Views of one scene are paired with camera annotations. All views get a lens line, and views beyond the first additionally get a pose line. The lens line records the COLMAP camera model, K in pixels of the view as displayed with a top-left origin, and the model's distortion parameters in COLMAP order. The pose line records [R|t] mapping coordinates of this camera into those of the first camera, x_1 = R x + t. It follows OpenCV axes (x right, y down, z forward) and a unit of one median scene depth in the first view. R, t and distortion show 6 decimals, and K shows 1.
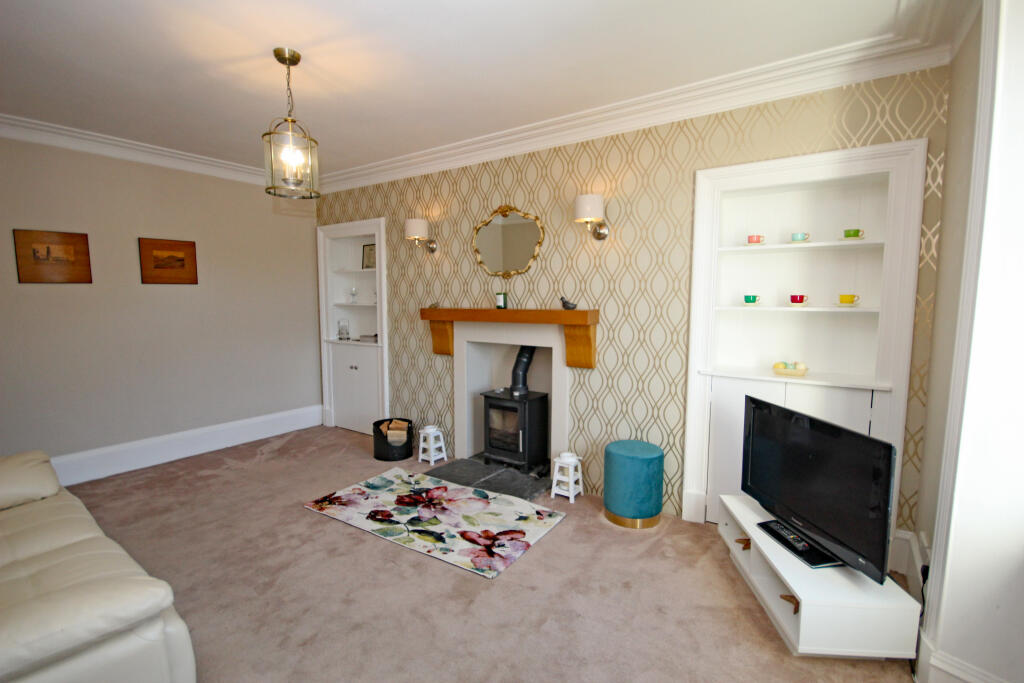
lens RADIAL K [[478.5, 0, 523.9], [0, 478.5, 344.6], [0, 0, 1]] dist [-0.017587, 0.000086]
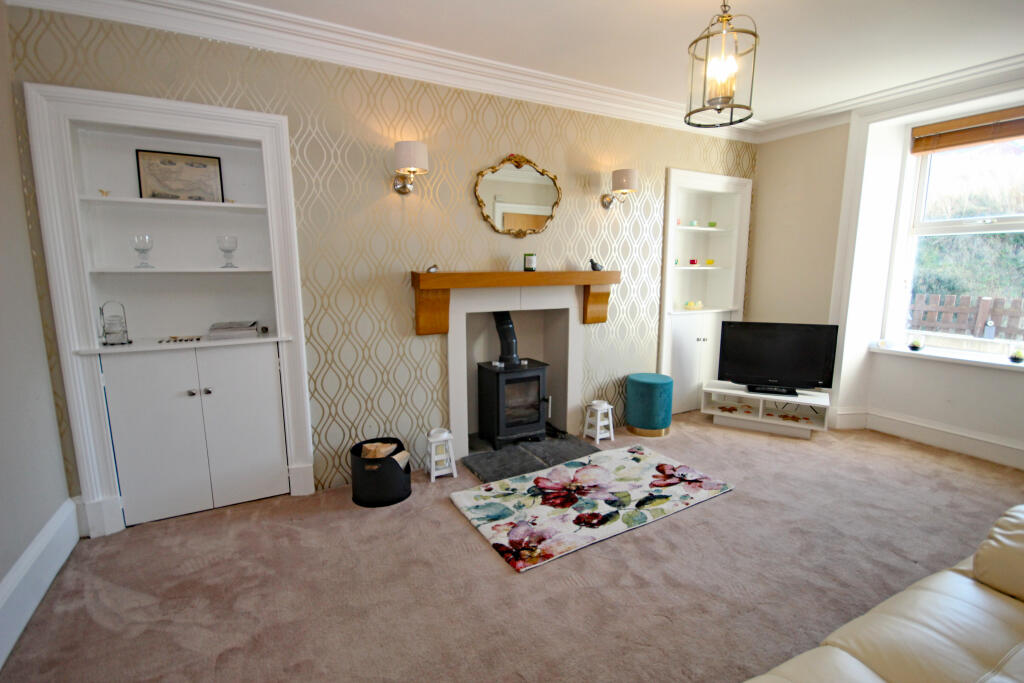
lens RADIAL K [[478.5, 0, 523.9], [0, 478.5, 344.6], [0, 0, 1]] dist [-0.017587, 0.000086]
pose [[0.435749, -0.146651, 0.888041, -0.966770], [0.084387, 0.988948, 0.121908, -0.053595], [-0.896103, 0.021818, 0.443309, 0.667565]]
